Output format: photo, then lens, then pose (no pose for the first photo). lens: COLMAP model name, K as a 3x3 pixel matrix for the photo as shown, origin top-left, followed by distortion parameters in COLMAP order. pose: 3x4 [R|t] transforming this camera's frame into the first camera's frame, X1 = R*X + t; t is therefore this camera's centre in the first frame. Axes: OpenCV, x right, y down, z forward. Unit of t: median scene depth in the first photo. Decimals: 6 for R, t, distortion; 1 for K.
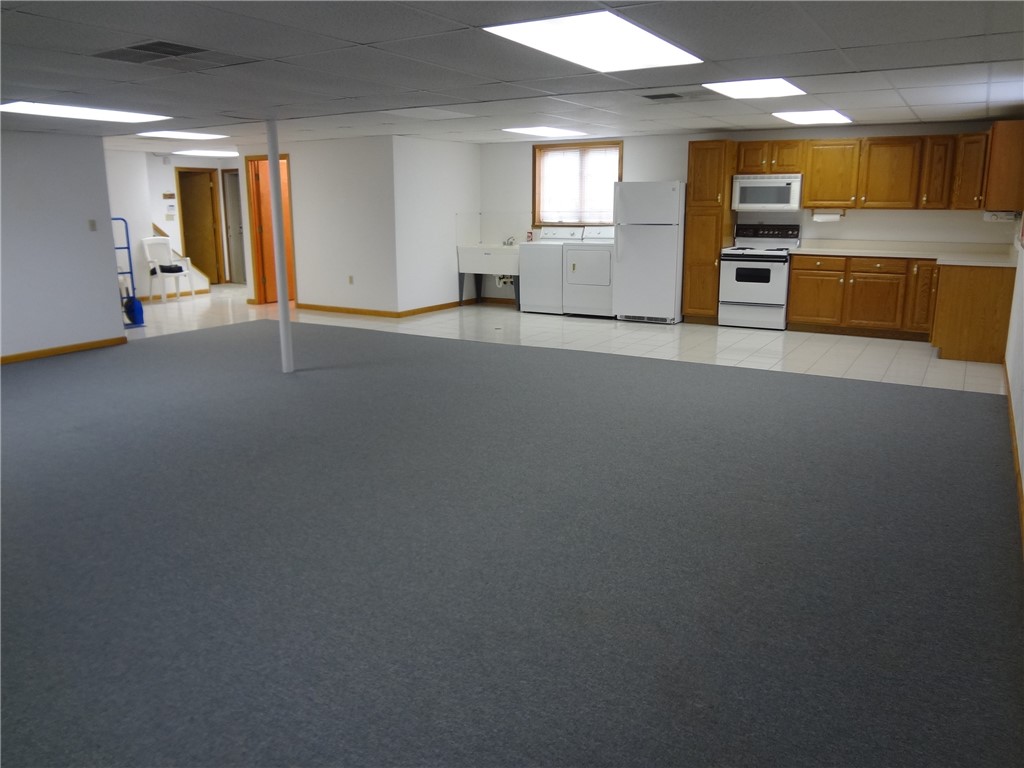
lens RADIAL K [[761.6, 0, 505.9], [0, 761.6, 378.5], [0, 0, 1]] dist [-0.052924, 0.009400]
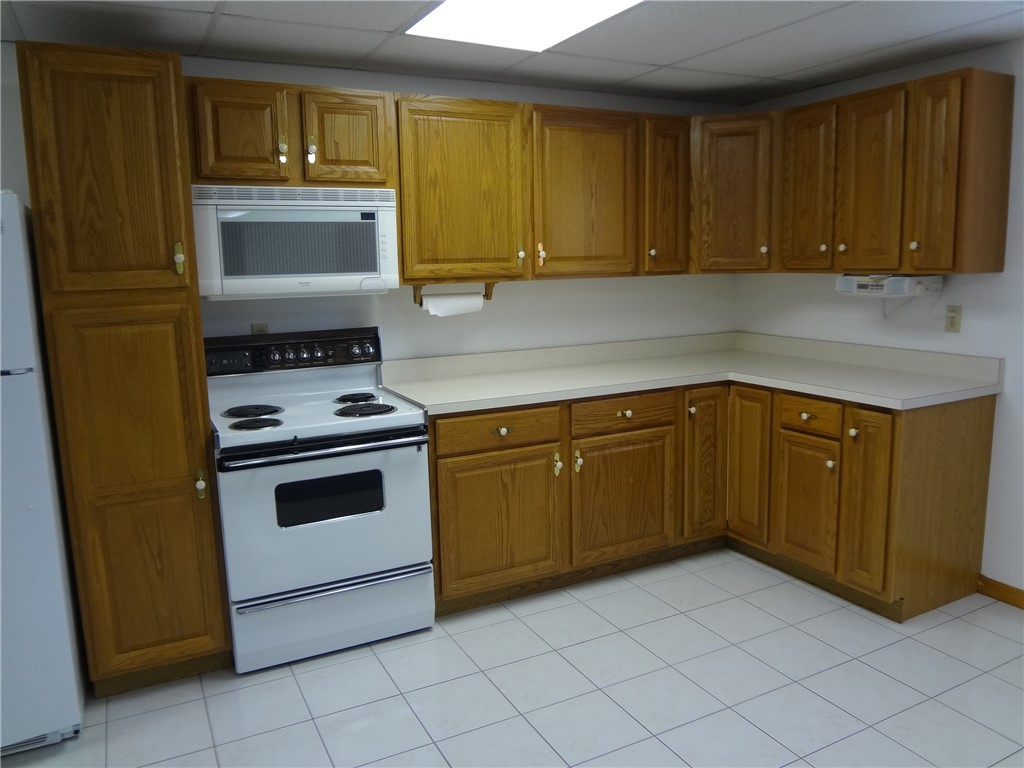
lens RADIAL K [[761.6, 0, 509.9], [0, 761.6, 380.9], [0, 0, 1]] dist [-0.052924, 0.009400]
pose [[0.512176, -0.139069, 0.847547, 0.101314], [0.210491, 0.977035, 0.033116, -0.176507], [-0.832688, 0.161440, 0.529686, 0.751147]]
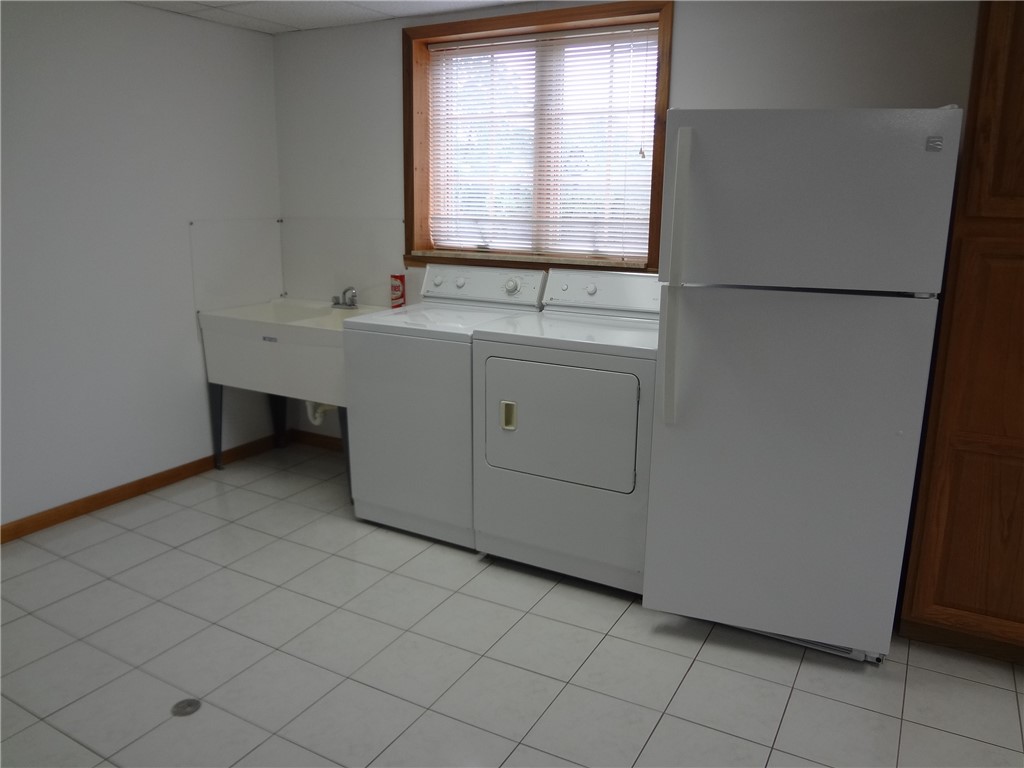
lens RADIAL K [[761.6, 0, 514.7], [0, 761.6, 377.3], [0, 0, 1]] dist [-0.052924, 0.009400]
pose [[0.998796, 0.006999, 0.048559, 0.085239], [-0.007259, 0.999960, 0.005170, -0.179399], [-0.048521, -0.005516, 0.998807, 0.780150]]
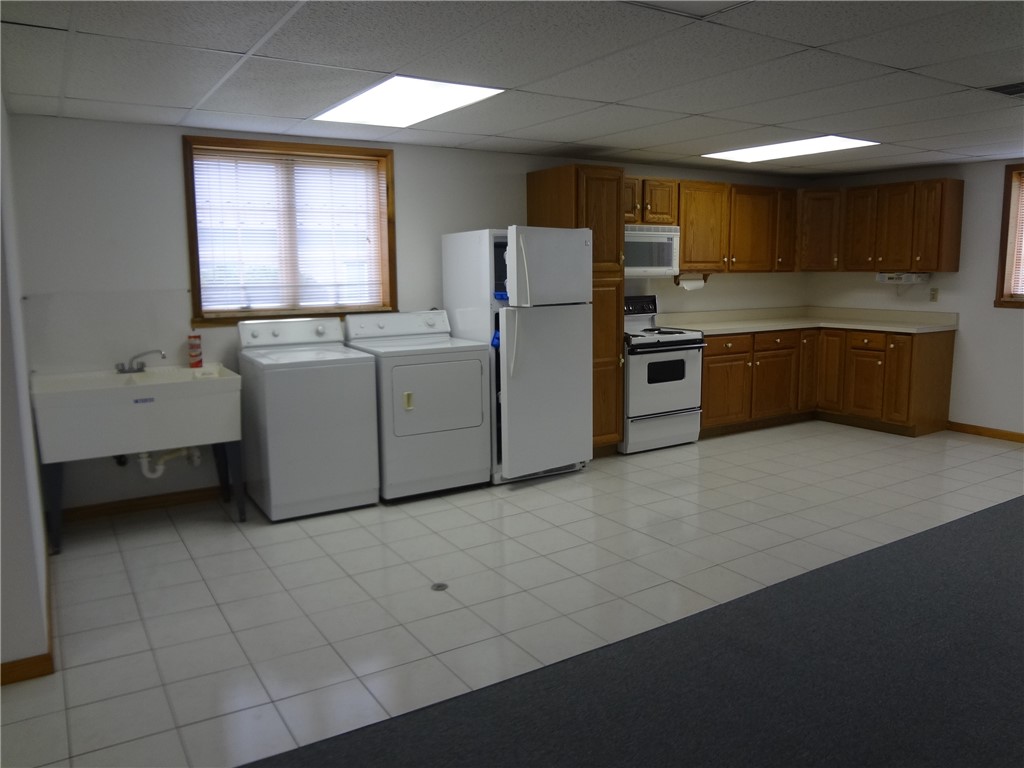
lens RADIAL K [[761.6, 0, 511.6], [0, 761.6, 378.9], [0, 0, 1]] dist [-0.052924, 0.009400]
pose [[0.439738, -0.127957, 0.888964, -0.331603], [0.206032, 0.977775, 0.038824, -0.182067], [-0.874175, 0.166082, 0.456328, 0.800701]]
